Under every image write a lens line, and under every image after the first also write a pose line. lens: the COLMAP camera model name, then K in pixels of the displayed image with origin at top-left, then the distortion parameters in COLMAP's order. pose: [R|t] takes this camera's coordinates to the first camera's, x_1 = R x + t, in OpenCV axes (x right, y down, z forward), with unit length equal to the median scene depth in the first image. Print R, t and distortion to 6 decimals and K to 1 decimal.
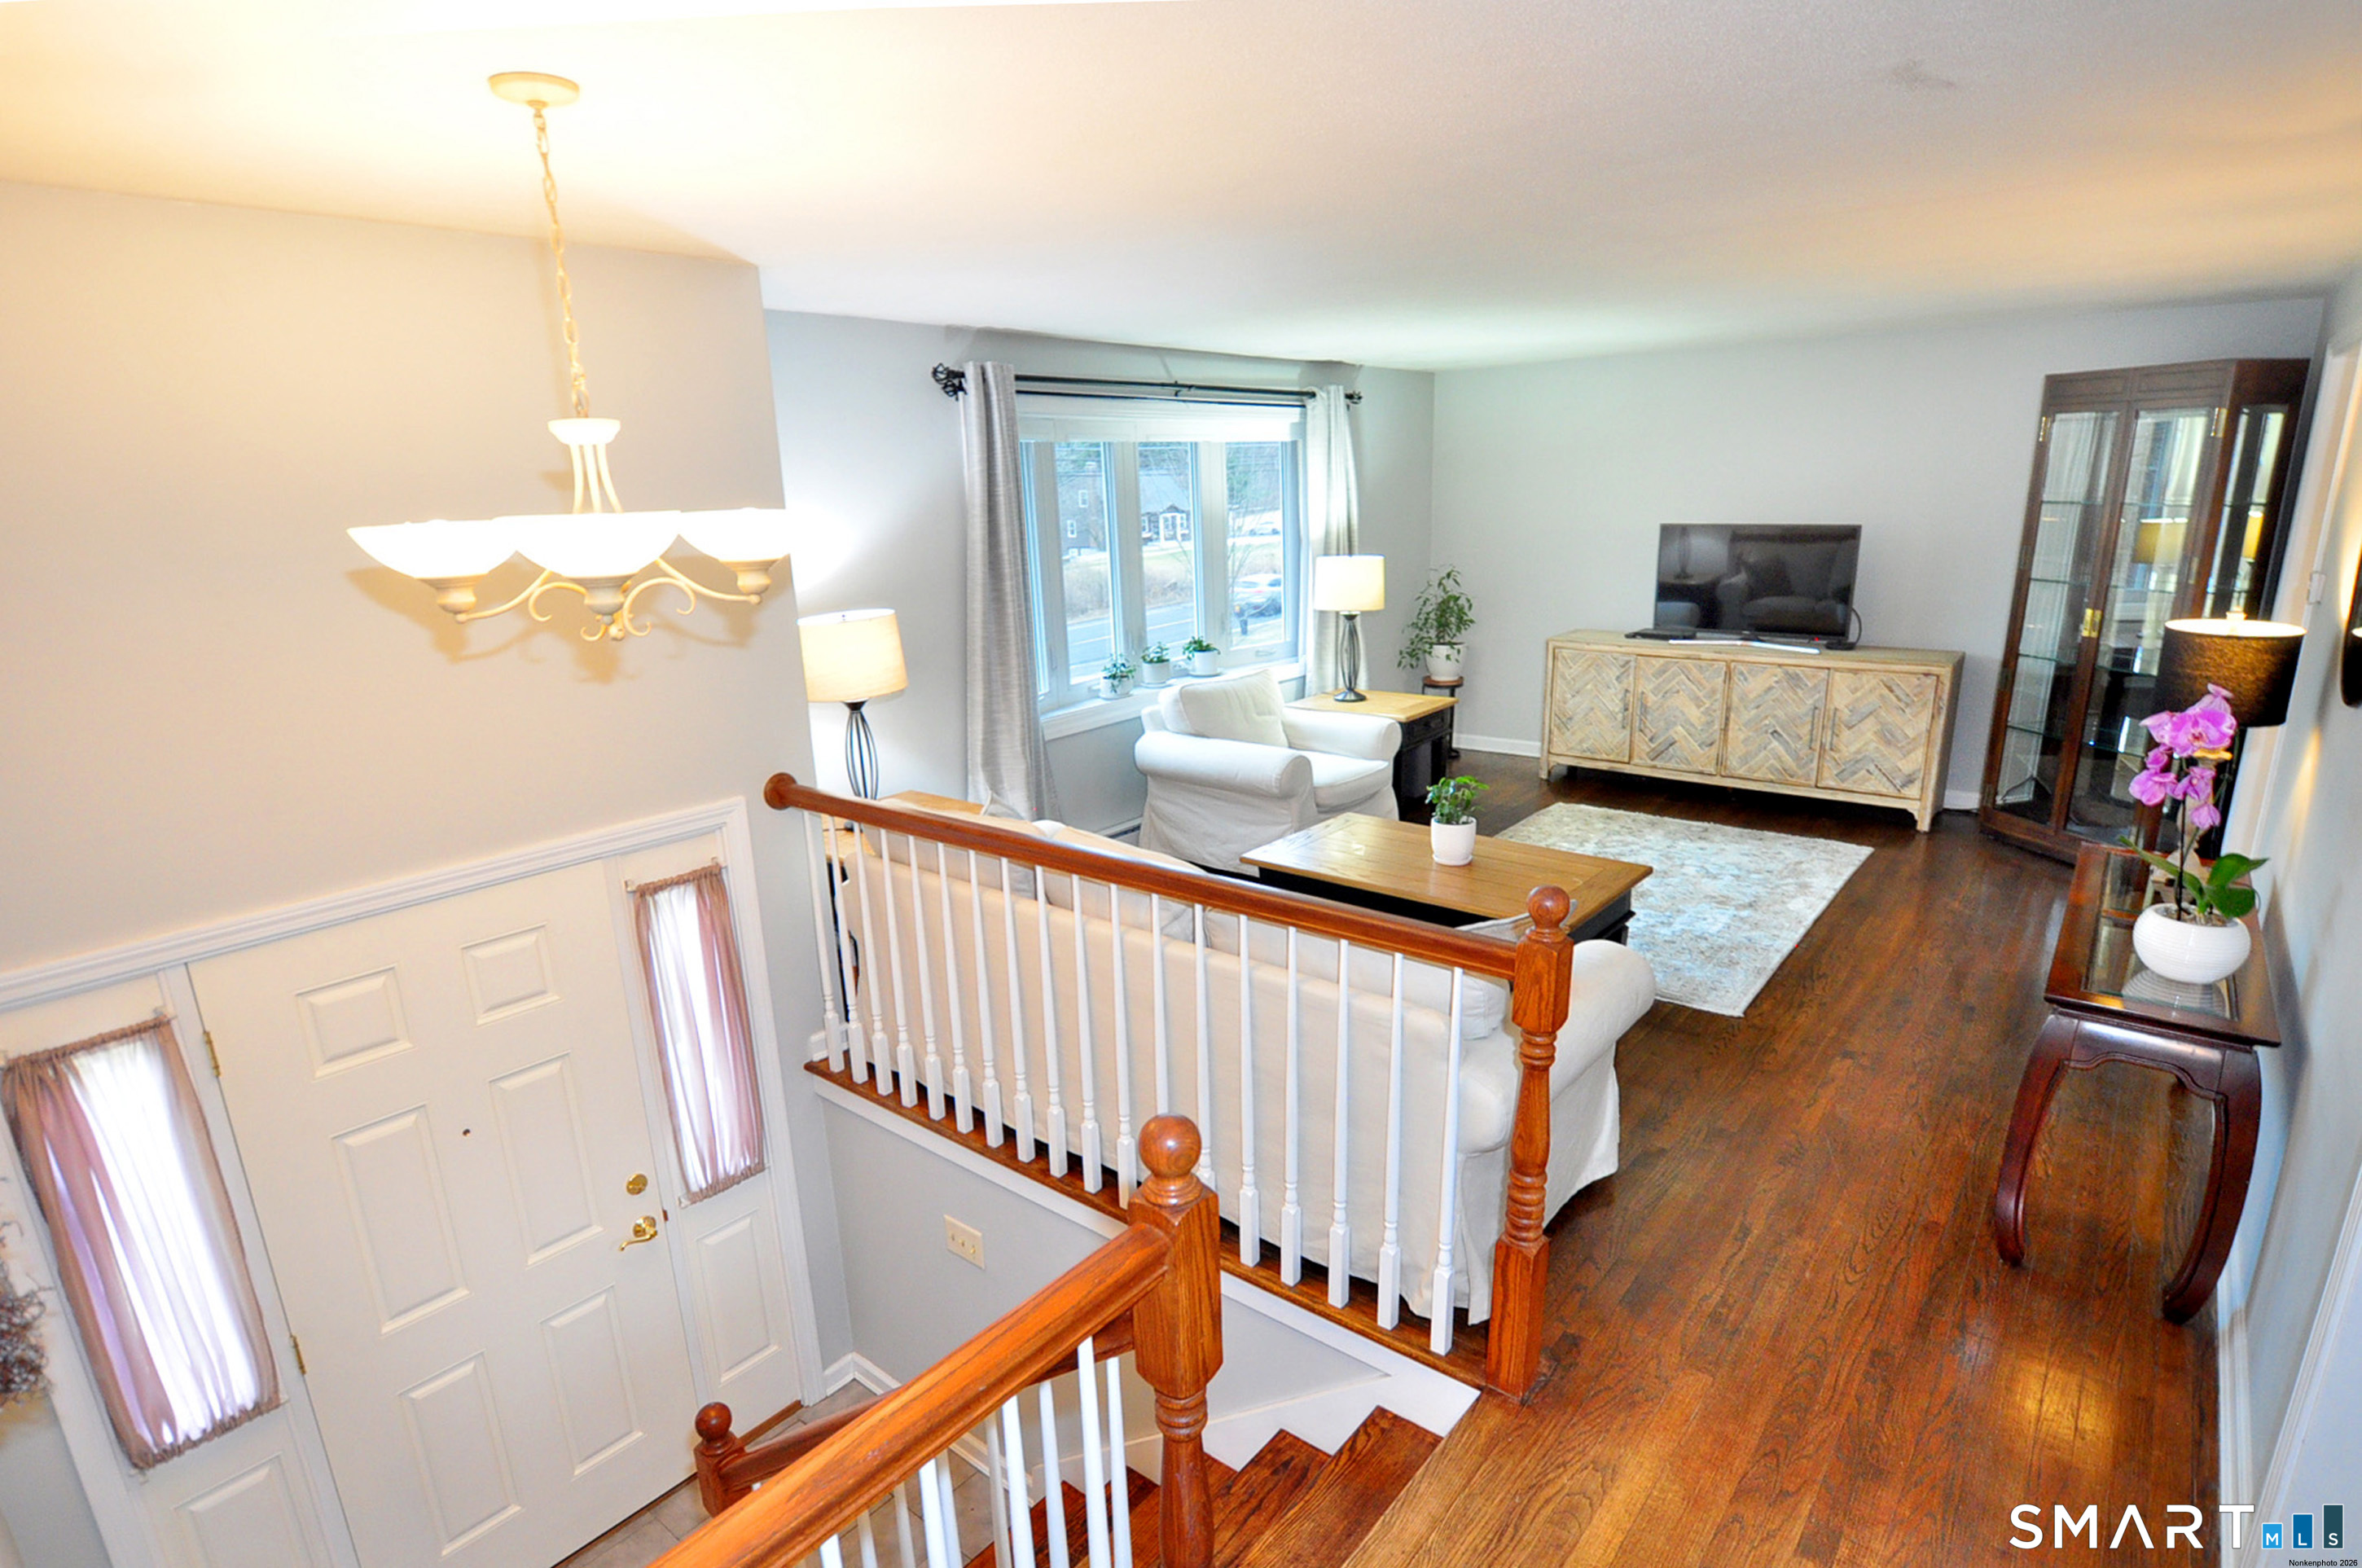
lens RADIAL K [[1129.1, 0, 1181.0], [0, 1129.1, 784.0], [0, 0, 1]] dist [-0.001963, -0.001275]
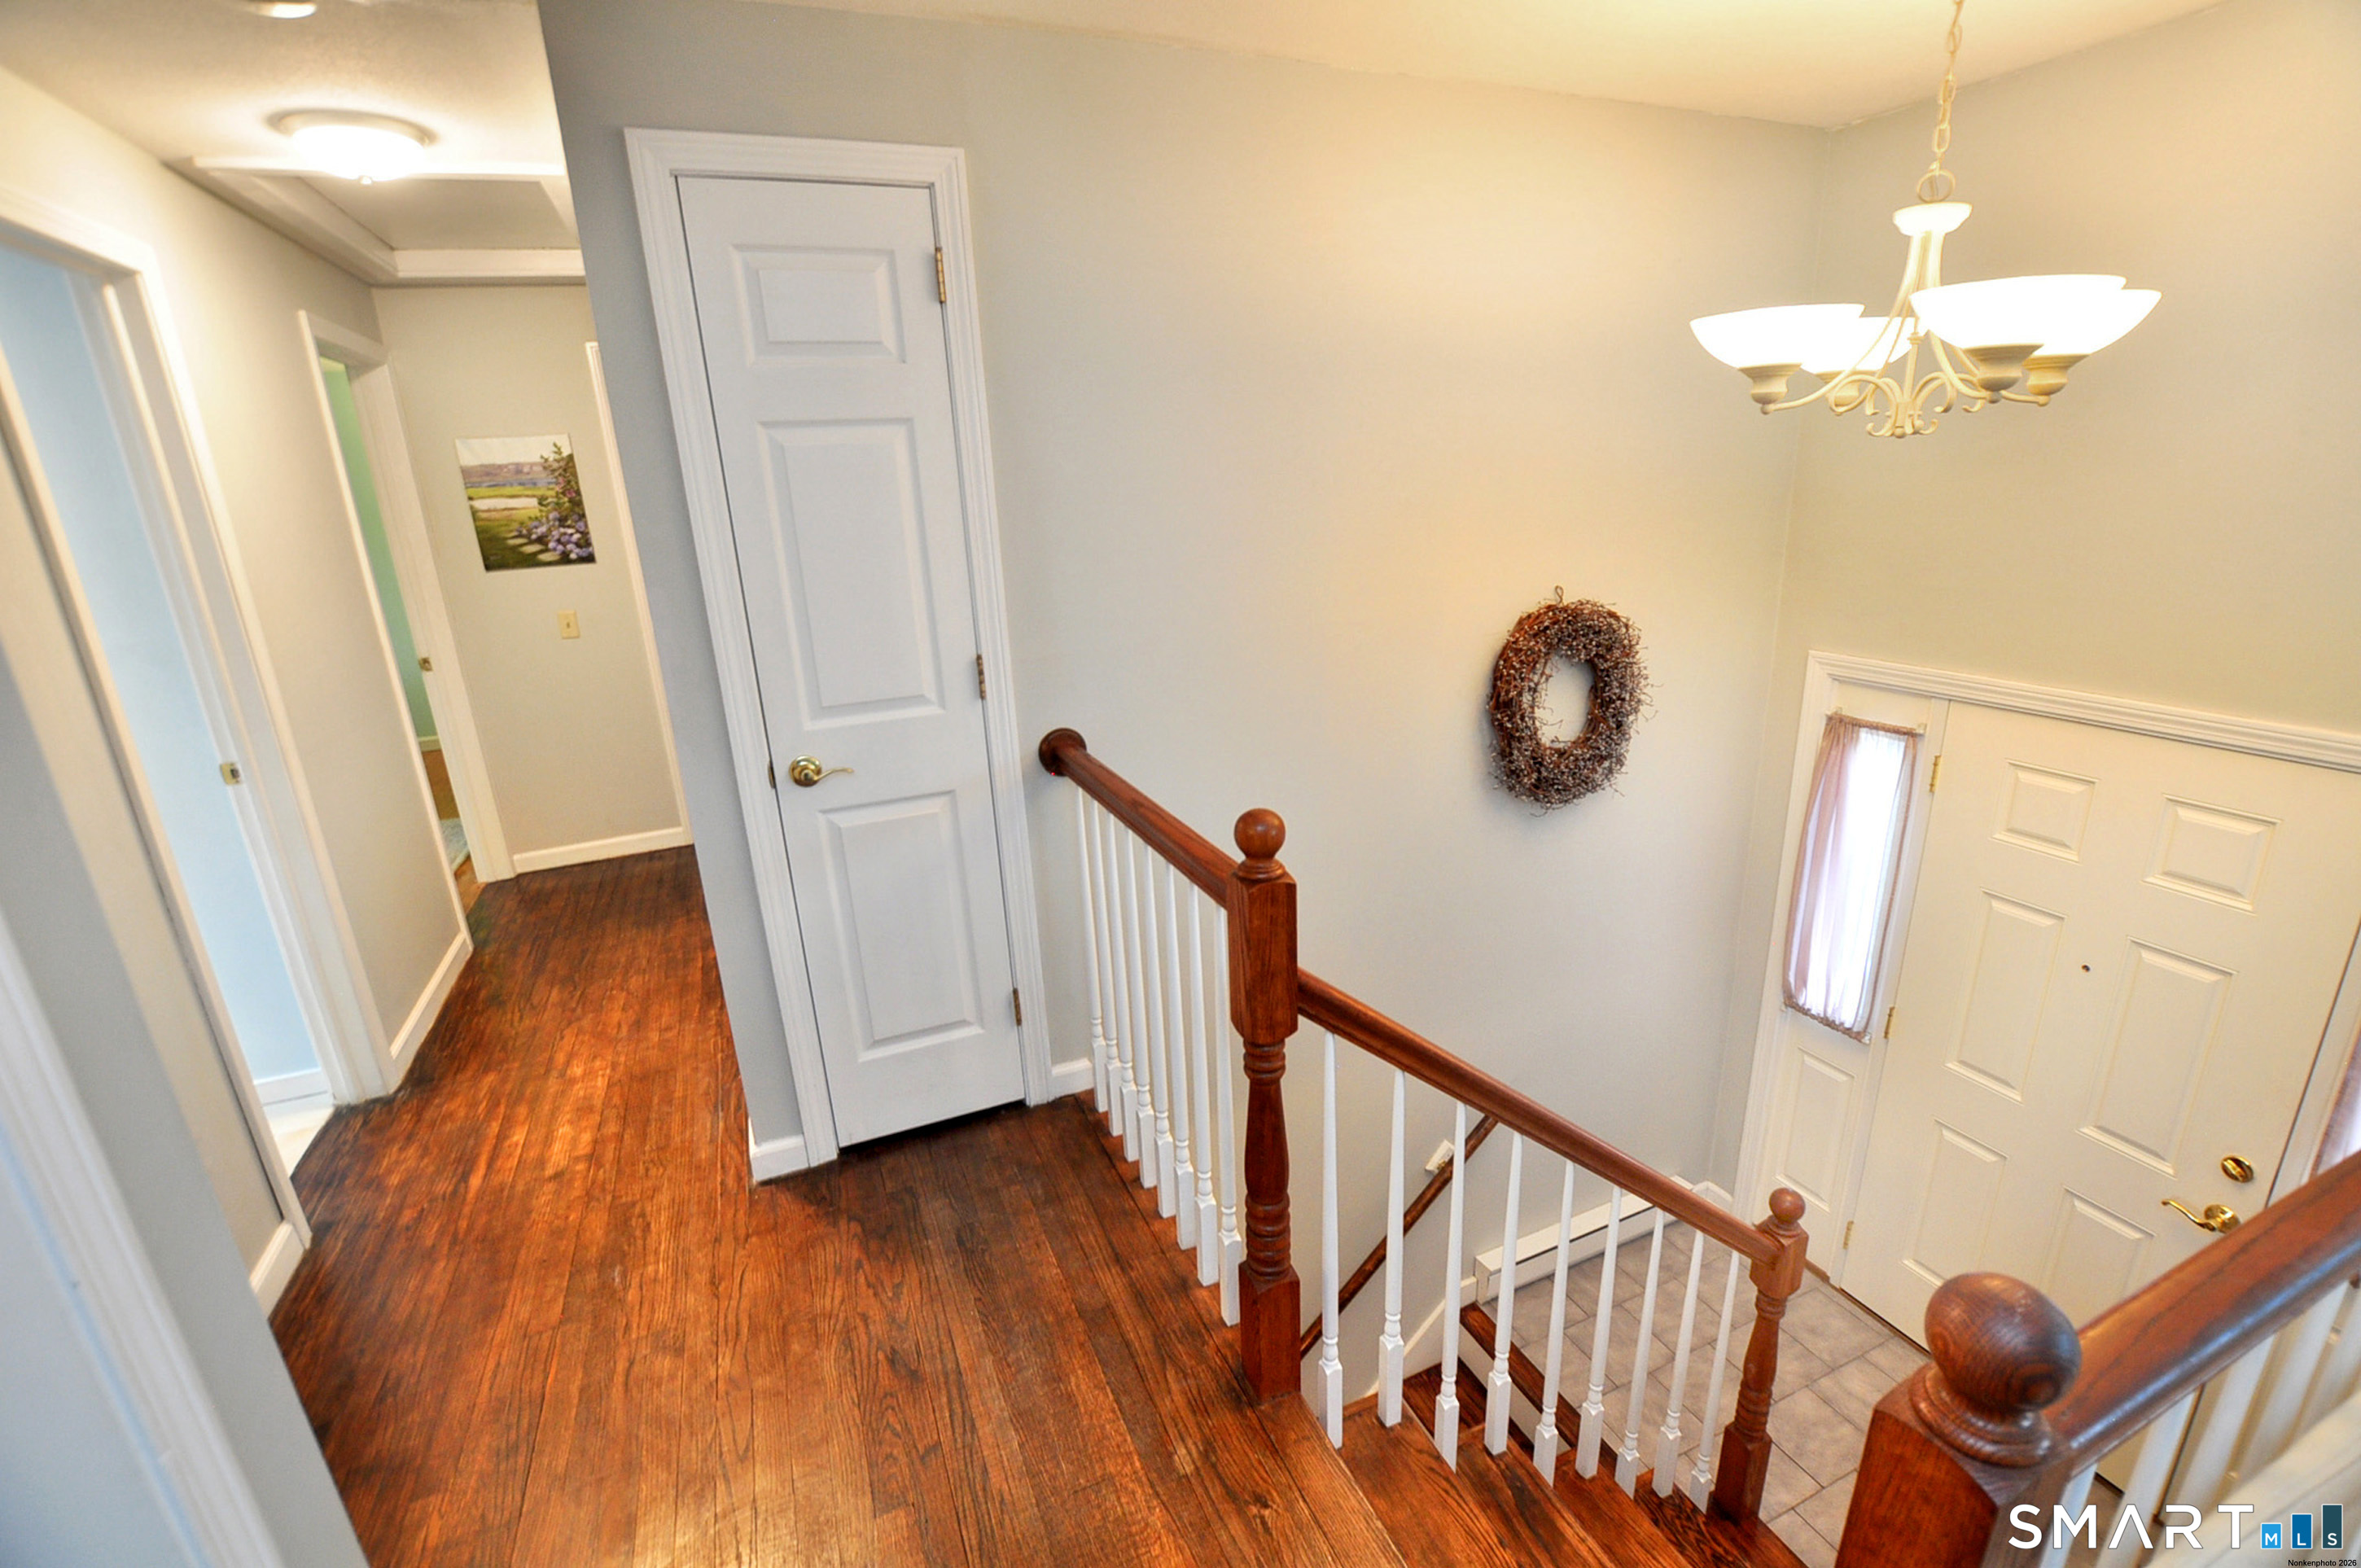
lens RADIAL K [[1046.9, 0, 1181.5], [0, 1046.9, 800.3], [0, 0, 1]] dist [-0.022668, -0.000080]
pose [[-0.424017, 0.324156, -0.845655, 0.286450], [-0.169063, 0.889006, 0.425543, -0.051245], [0.889734, 0.323406, -0.322151, 0.353549]]
